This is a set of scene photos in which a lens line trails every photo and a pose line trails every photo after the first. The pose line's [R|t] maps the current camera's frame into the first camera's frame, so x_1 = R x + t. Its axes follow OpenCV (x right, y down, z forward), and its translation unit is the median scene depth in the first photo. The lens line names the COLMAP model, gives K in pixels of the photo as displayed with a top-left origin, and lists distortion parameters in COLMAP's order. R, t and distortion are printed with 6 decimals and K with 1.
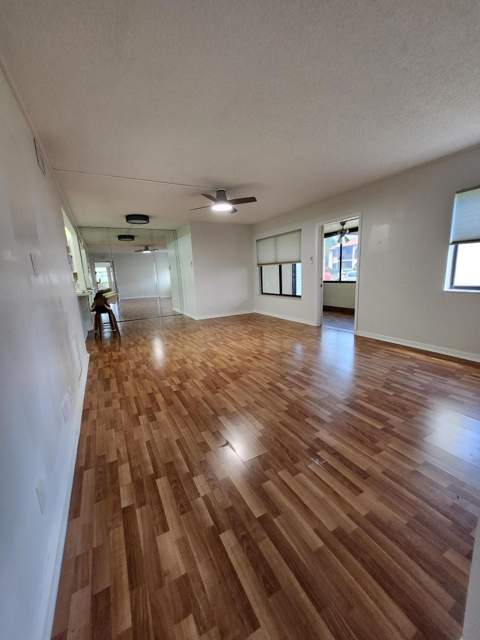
lens RADIAL K [[254.4, 0, 243.4], [0, 254.4, 321.3], [0, 0, 1]] dist [-0.000315, 0.000043]
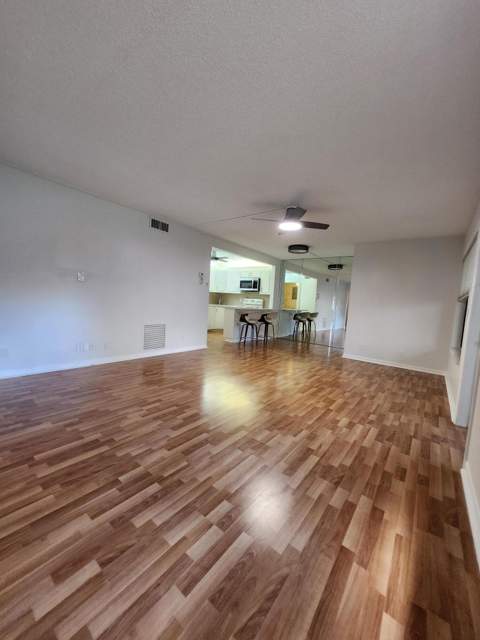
lens RADIAL K [[251.9, 0, 238.6], [0, 251.9, 323.6], [0, 0, 1]] dist [-0.000748, 0.000230]
pose [[0.397174, 0.150809, -0.905268, 1.064078], [-0.255610, 0.965552, 0.048707, -0.167180], [0.881429, 0.212050, 0.422041, 0.806666]]
